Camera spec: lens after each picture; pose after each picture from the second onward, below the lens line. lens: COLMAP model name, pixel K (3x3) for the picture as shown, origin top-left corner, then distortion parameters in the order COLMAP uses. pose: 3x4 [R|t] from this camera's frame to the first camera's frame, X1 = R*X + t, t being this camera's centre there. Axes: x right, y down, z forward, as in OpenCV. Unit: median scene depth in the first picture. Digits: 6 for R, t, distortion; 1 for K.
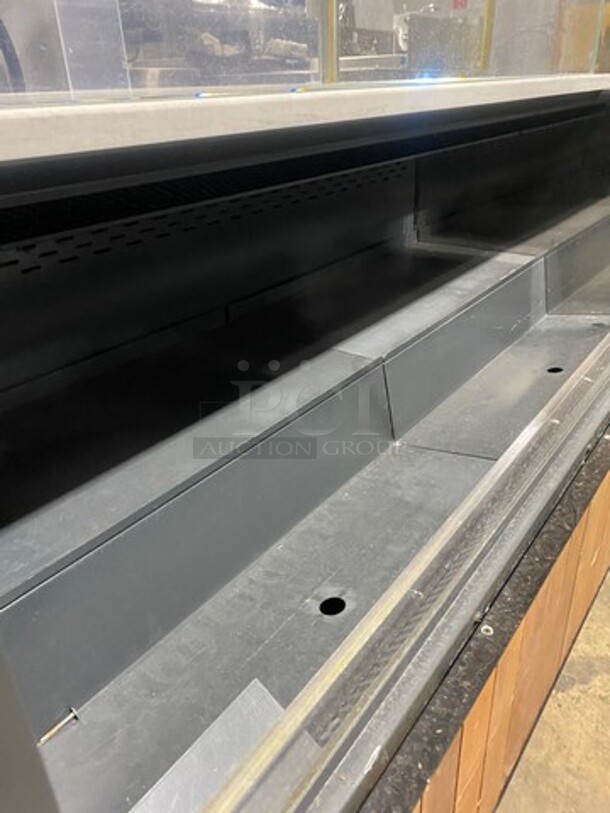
lens RADIAL K [[628.2, 0, 307.1], [0, 628.2, 406.1], [0, 0, 1]] dist [0.001616, 0.001161]
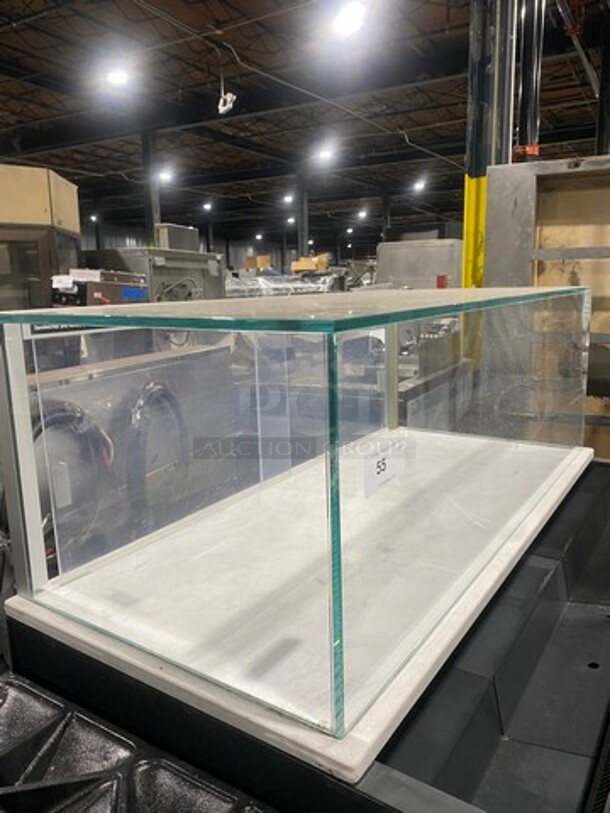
lens RADIAL K [[628.2, 0, 304.3], [0, 628.2, 407.0], [0, 0, 1]] dist [0.001616, 0.001161]
pose [[0.997800, 0.000330, 0.066301, -0.343838], [0.018197, 0.960222, -0.278644, -0.230334], [-0.063755, 0.279238, 0.958103, -0.467177]]
